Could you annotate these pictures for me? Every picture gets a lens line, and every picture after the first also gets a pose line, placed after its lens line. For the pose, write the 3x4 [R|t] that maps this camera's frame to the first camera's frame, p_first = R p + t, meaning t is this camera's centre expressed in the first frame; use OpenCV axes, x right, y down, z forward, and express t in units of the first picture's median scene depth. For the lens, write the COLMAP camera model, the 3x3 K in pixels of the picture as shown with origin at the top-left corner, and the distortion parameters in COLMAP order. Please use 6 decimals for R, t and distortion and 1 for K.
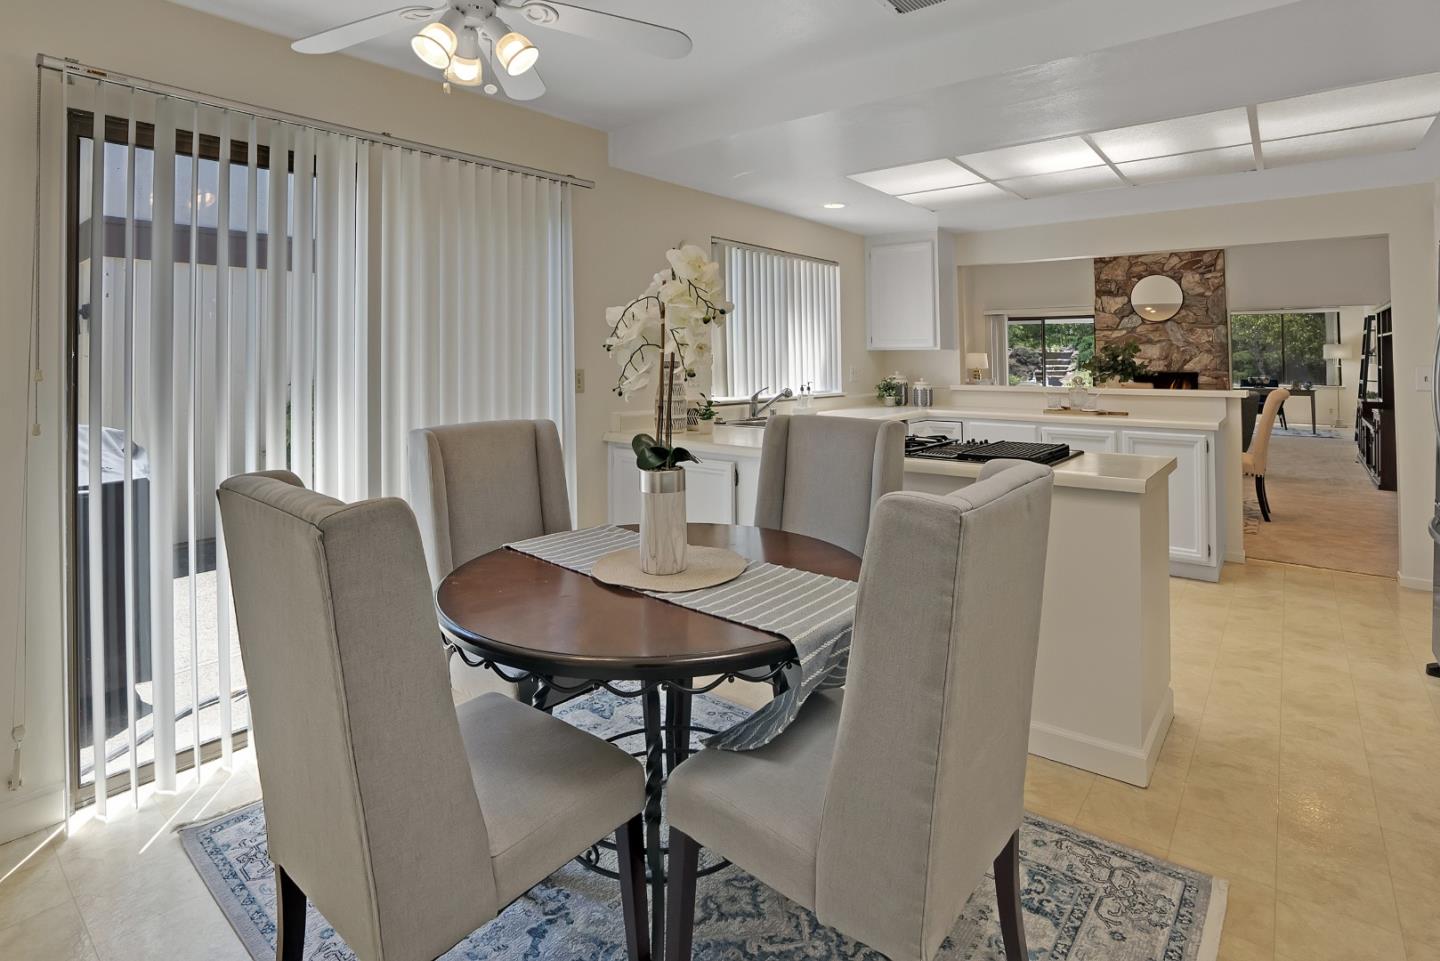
lens RADIAL K [[757.5, 0, 723.9], [0, 757.5, 325.0], [0, 0, 1]] dist [-0.057568, 0.011465]
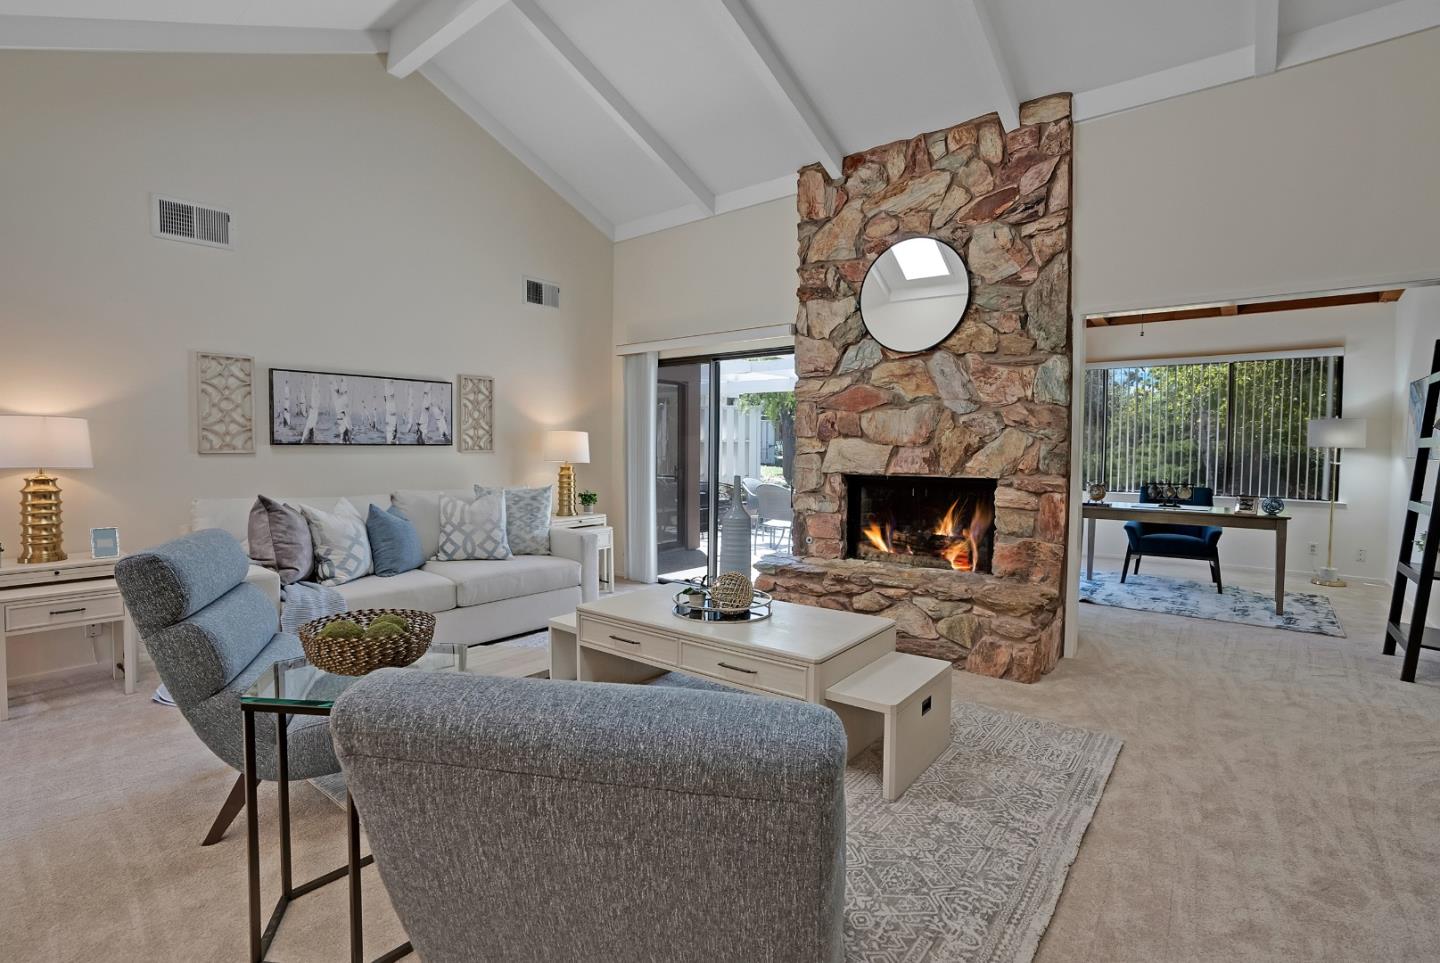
lens RADIAL K [[672.9, 0, 746.7], [0, 672.9, 463.5], [0, 0, 1]] dist [-0.020468, 0.001284]
pose [[0.999831, 0.007612, 0.016737, 0.730135], [-0.008796, 0.997378, 0.071831, 0.045897], [-0.016146, -0.071966, 0.997276, 0.940207]]
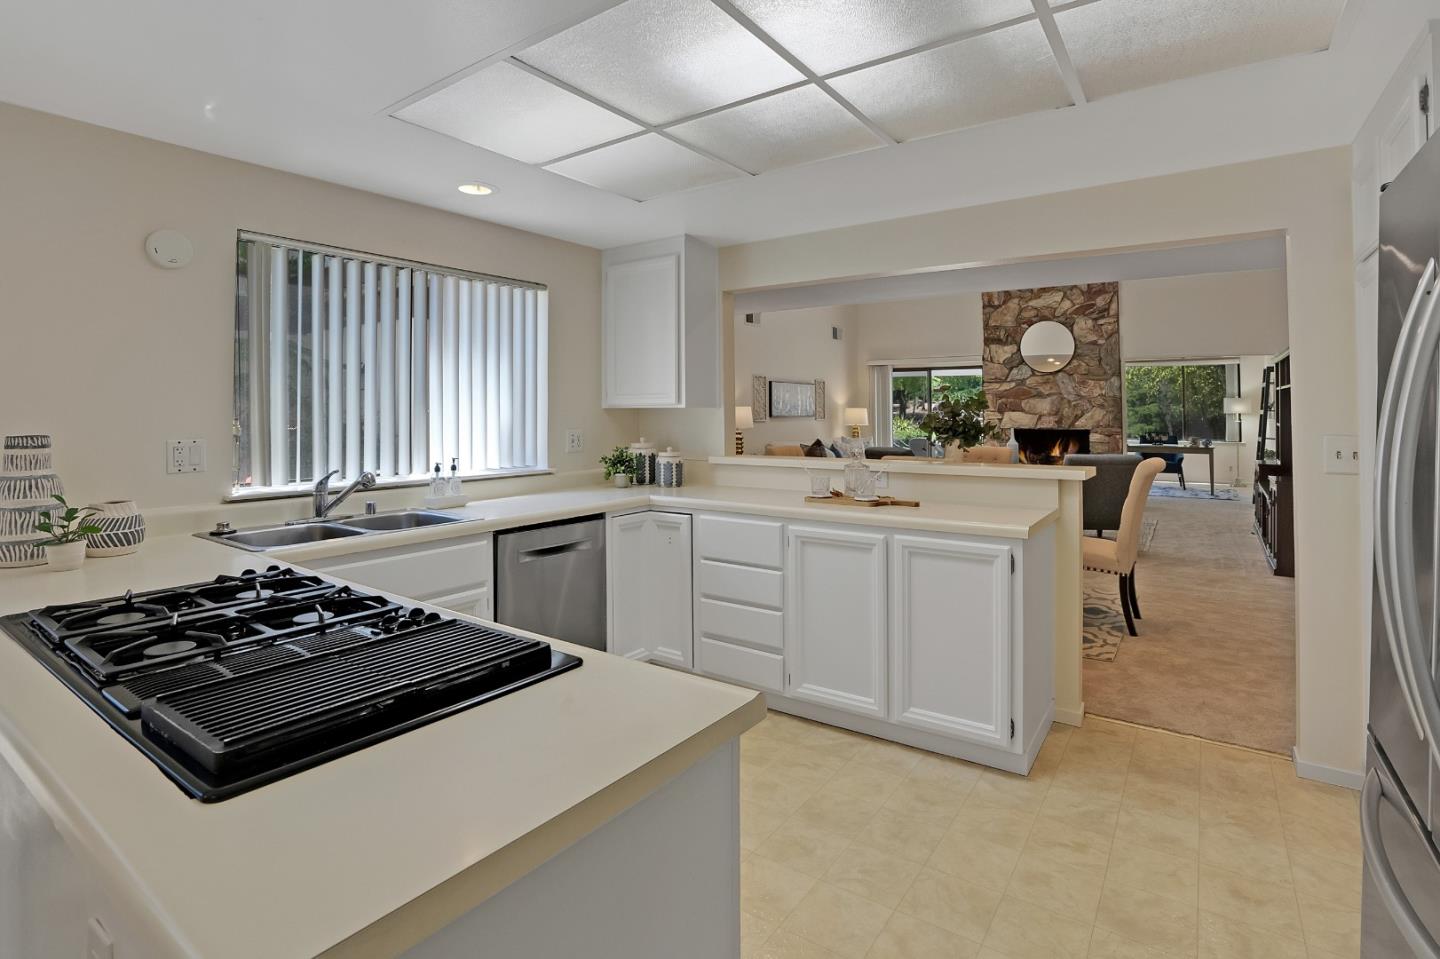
lens RADIAL K [[757.5, 0, 745.5], [0, 757.5, 384.2], [0, 0, 1]] dist [-0.057568, 0.011465]
pose [[0.994564, 0.000699, 0.104126, 0.186471], [-0.001584, 0.999963, 0.008420, 0.003165], [-0.104116, -0.008539, 0.994528, 0.200897]]
